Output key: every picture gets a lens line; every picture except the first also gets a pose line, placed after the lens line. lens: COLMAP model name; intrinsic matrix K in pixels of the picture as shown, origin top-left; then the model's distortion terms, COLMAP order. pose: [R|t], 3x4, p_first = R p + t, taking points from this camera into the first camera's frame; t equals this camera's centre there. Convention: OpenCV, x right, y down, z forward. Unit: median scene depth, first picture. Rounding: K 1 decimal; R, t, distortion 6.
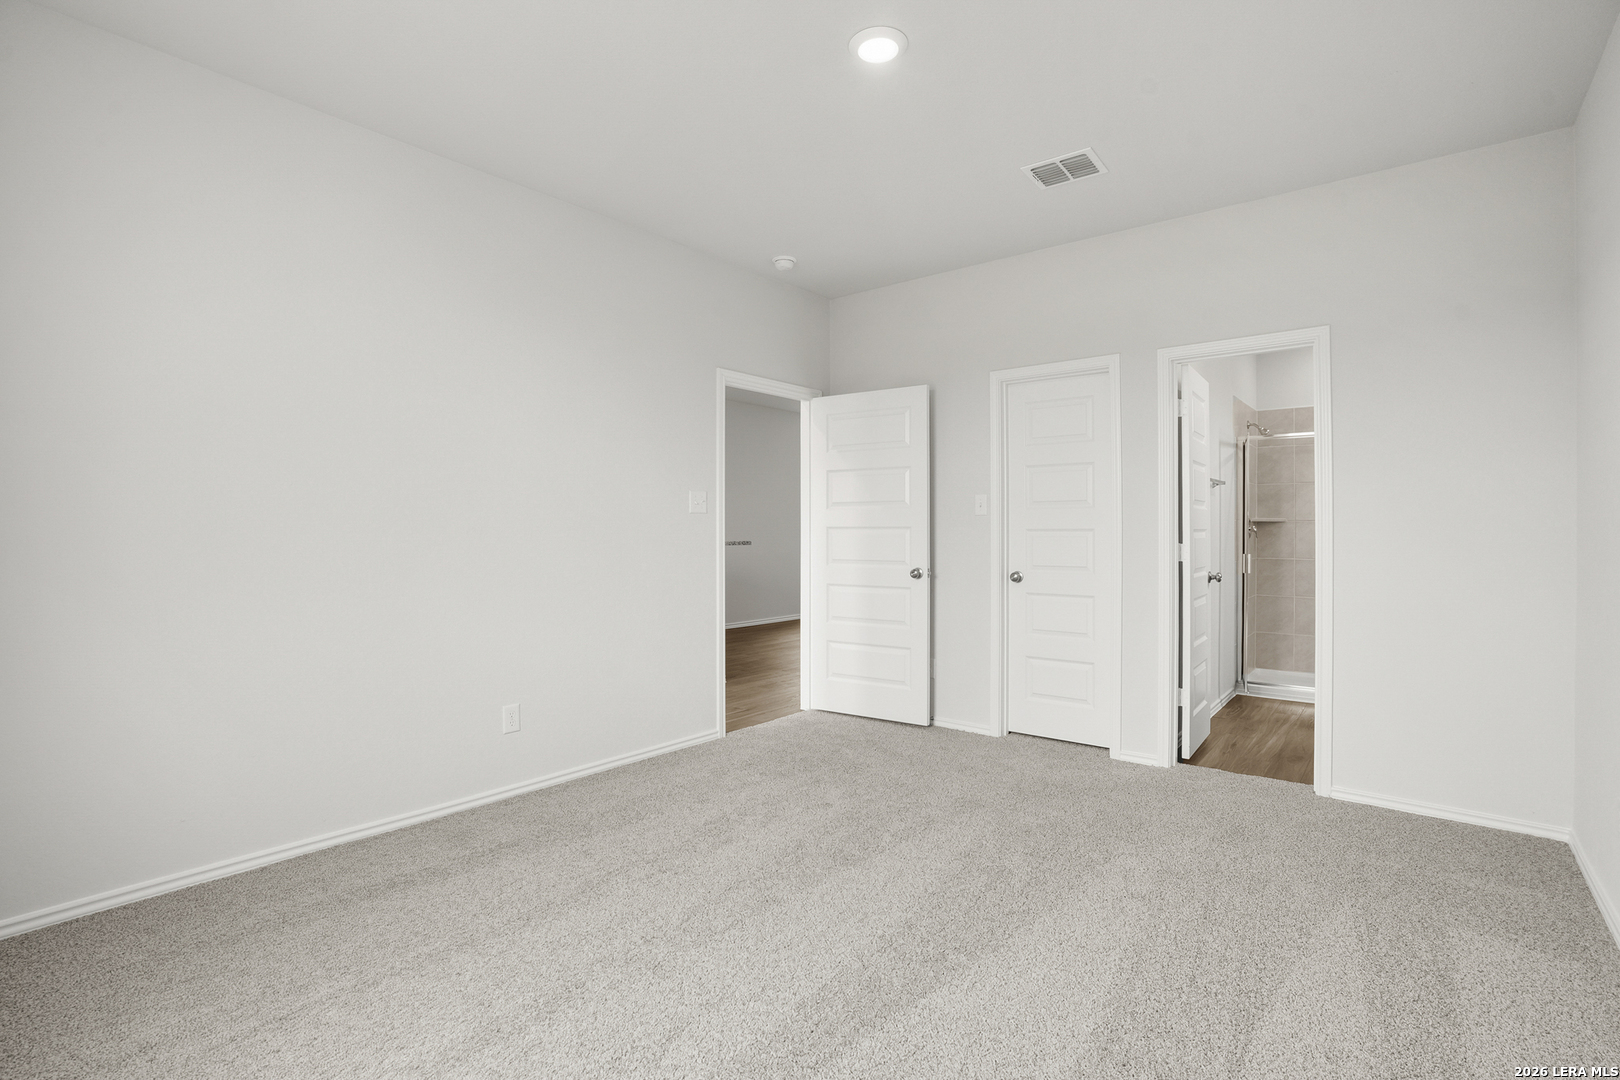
lens RADIAL K [[769.6, 0, 810.0], [0, 769.6, 540.0], [0, 0, 1]] dist [-0.001841, -0.000104]
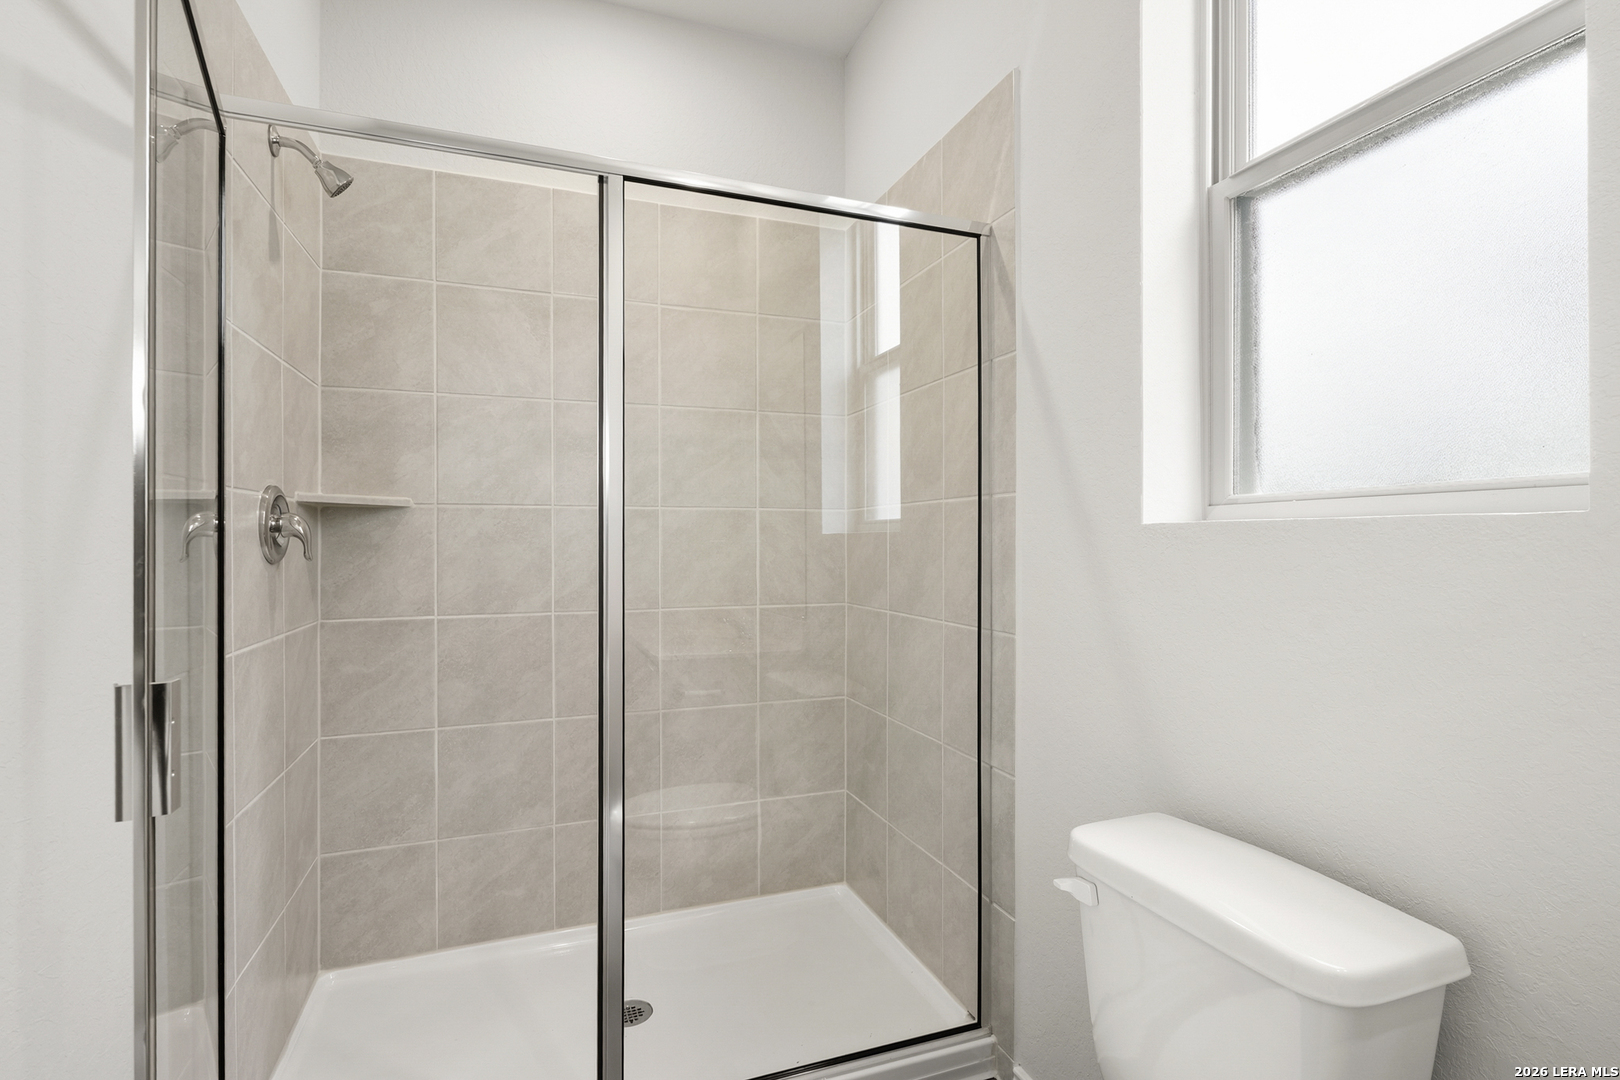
lens RADIAL K [[769.6, 0, 810.0], [0, 769.6, 540.0], [0, 0, 1]] dist [-0.001841, -0.000104]
pose [[0.514872, 0.001526, 0.857266, 0.586162], [0.014346, 0.999843, -0.010396, -0.005344], [-0.857147, 0.017651, 0.514769, 0.944202]]
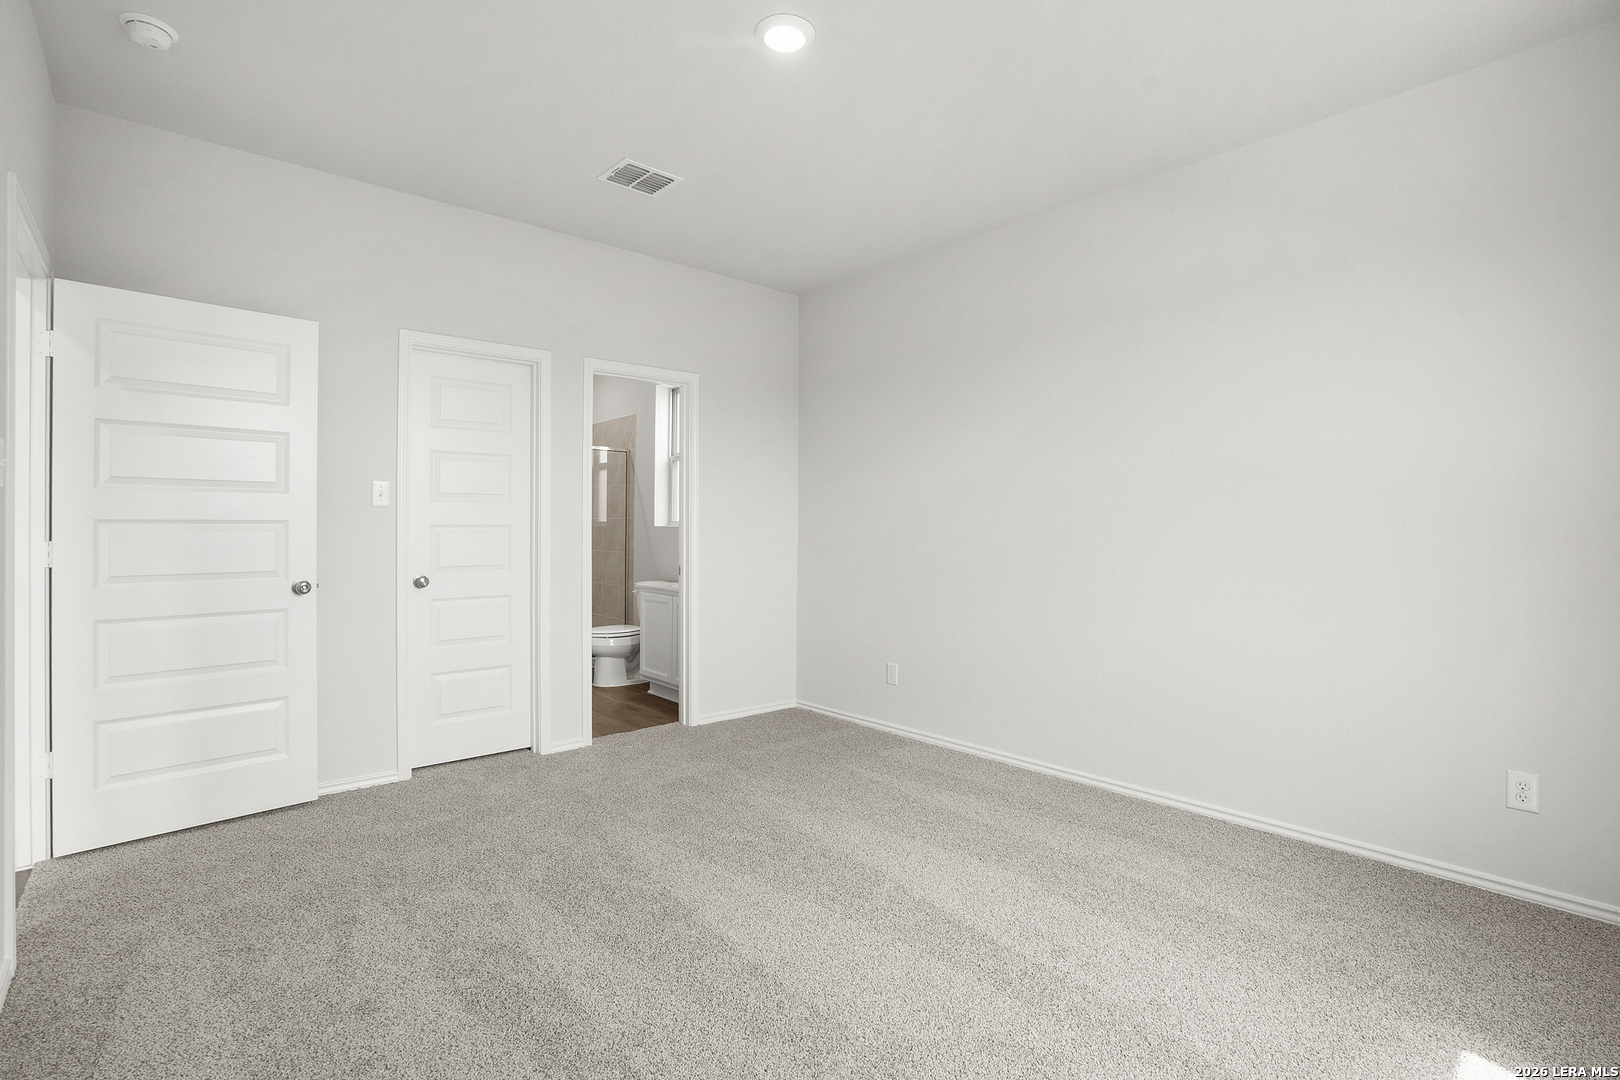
lens RADIAL K [[769.6, 0, 810.0], [0, 769.6, 540.0], [0, 0, 1]] dist [-0.001841, -0.000104]
pose [[0.178131, -0.016530, 0.983868, -0.479758], [0.003420, 0.999863, 0.016179, -0.009760], [-0.984001, 0.000483, 0.178163, 0.437713]]
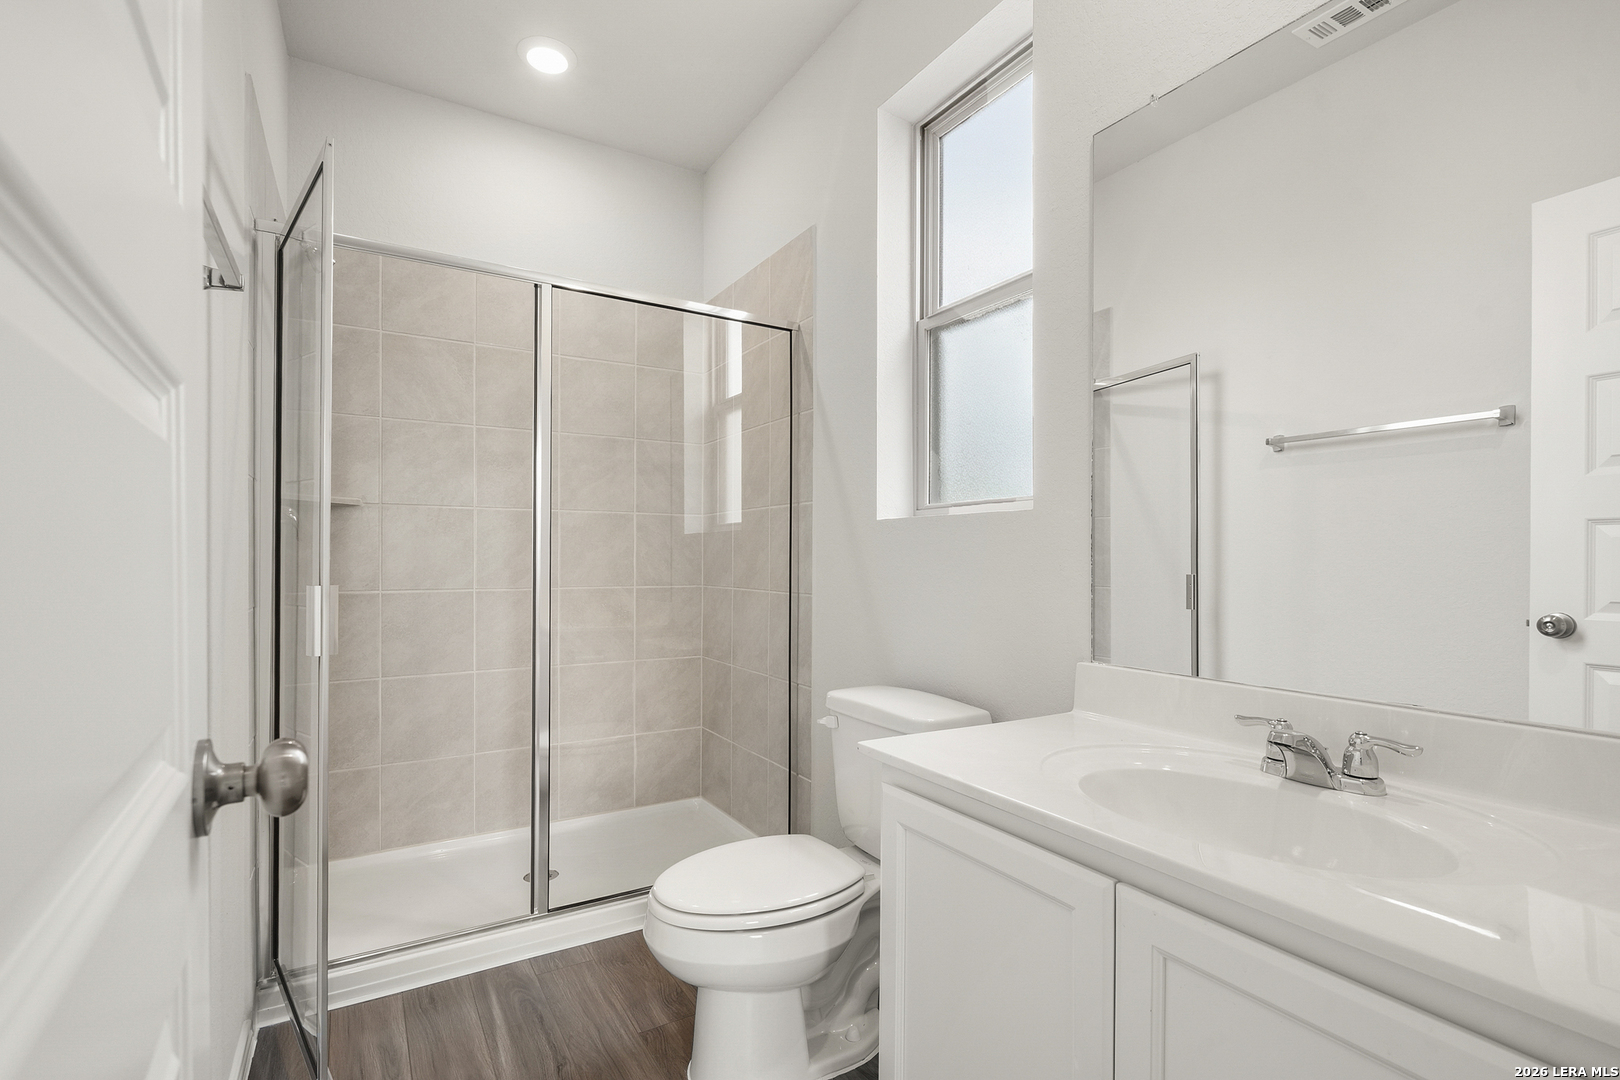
lens RADIAL K [[790.5, 0, 808.9], [0, 790.5, 565.5], [0, 0, 1]] dist [0.000032, 0.001038]
pose [[0.358843, -0.003592, 0.933391, 0.412418], [0.009892, 0.999951, 0.000046, 0.016187], [-0.933346, 0.009217, 0.358861, 0.845259]]
